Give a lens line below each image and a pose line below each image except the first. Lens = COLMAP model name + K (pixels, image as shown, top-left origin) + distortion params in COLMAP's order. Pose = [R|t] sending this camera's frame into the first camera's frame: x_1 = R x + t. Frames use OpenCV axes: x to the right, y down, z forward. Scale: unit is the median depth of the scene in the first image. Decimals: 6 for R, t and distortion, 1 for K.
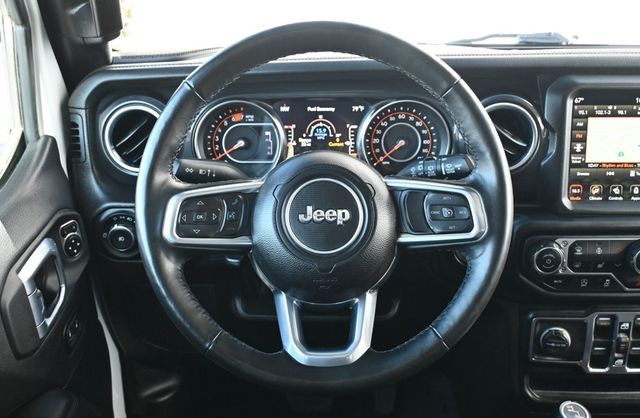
lens RADIAL K [[774.8, 0, 319.2], [0, 774.8, 215.4], [0, 0, 1]] dist [0.031627, 0.000000]
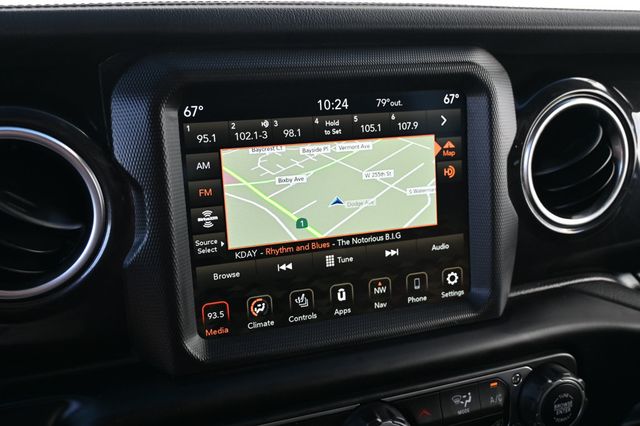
lens RADIAL K [[628.0, 0, 319.9], [0, 628.0, 212.6], [0, 0, 1]] dist [-0.021198, 0.000000]
pose [[0.945248, -0.099793, 0.310722, 0.282573], [0.110956, 0.993655, -0.018411, -0.076860], [-0.306913, 0.051879, 0.950322, 0.642332]]
